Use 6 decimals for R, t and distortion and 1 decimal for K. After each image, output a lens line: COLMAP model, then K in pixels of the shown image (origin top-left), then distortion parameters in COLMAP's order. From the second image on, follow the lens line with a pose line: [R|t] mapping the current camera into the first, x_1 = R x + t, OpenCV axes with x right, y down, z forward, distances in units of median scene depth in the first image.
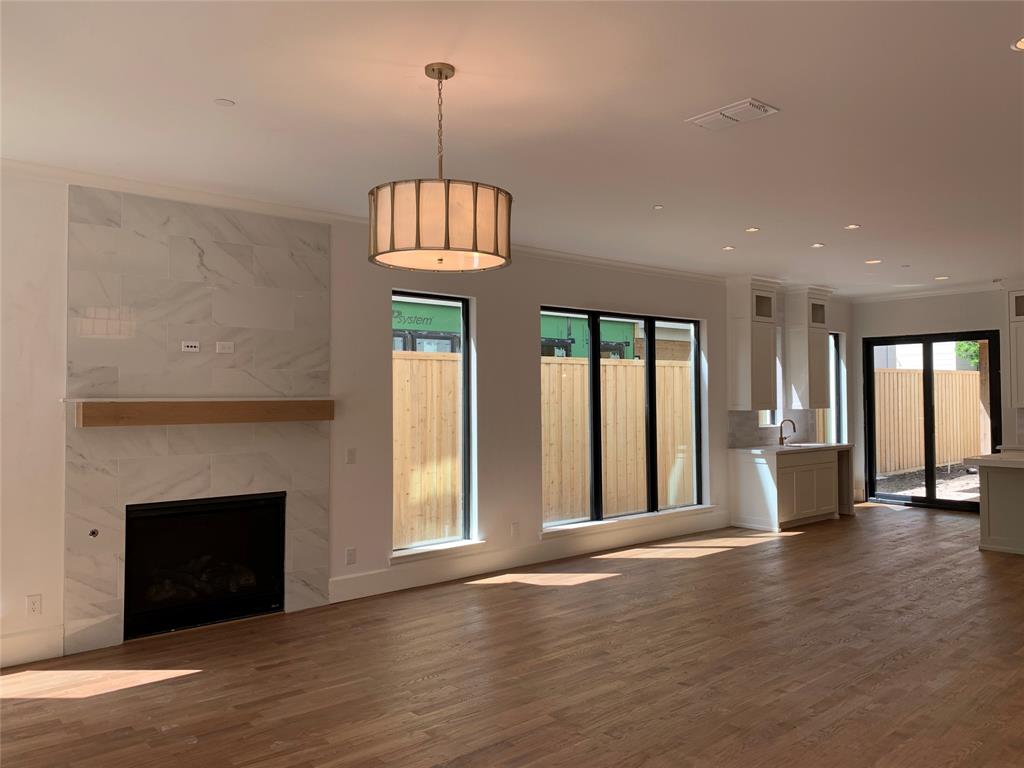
lens RADIAL K [[784.1, 0, 512.8], [0, 784.1, 386.4], [0, 0, 1]] dist [0.030015, -0.020971]
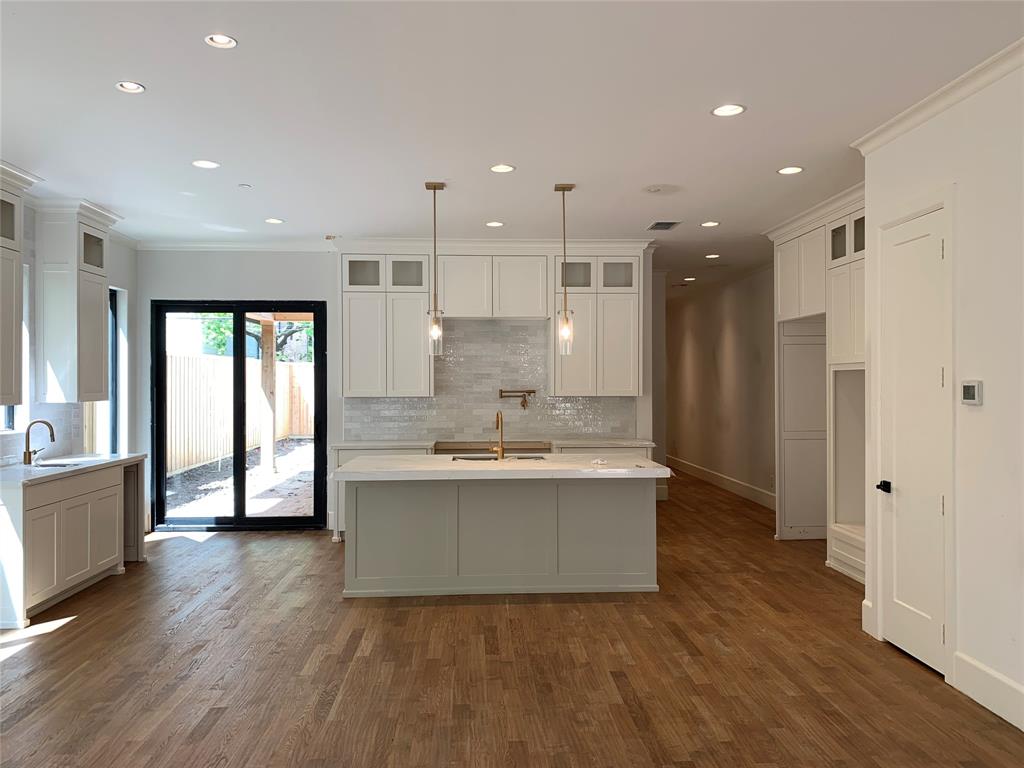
lens RADIAL K [[784.1, 0, 514.7], [0, 784.1, 379.9], [0, 0, 1]] dist [0.030015, -0.020971]
pose [[0.611440, 0.008353, 0.791247, 0.094318], [-0.012225, 0.999925, -0.001109, 0.007454], [-0.791196, -0.008995, 0.611496, 0.344733]]
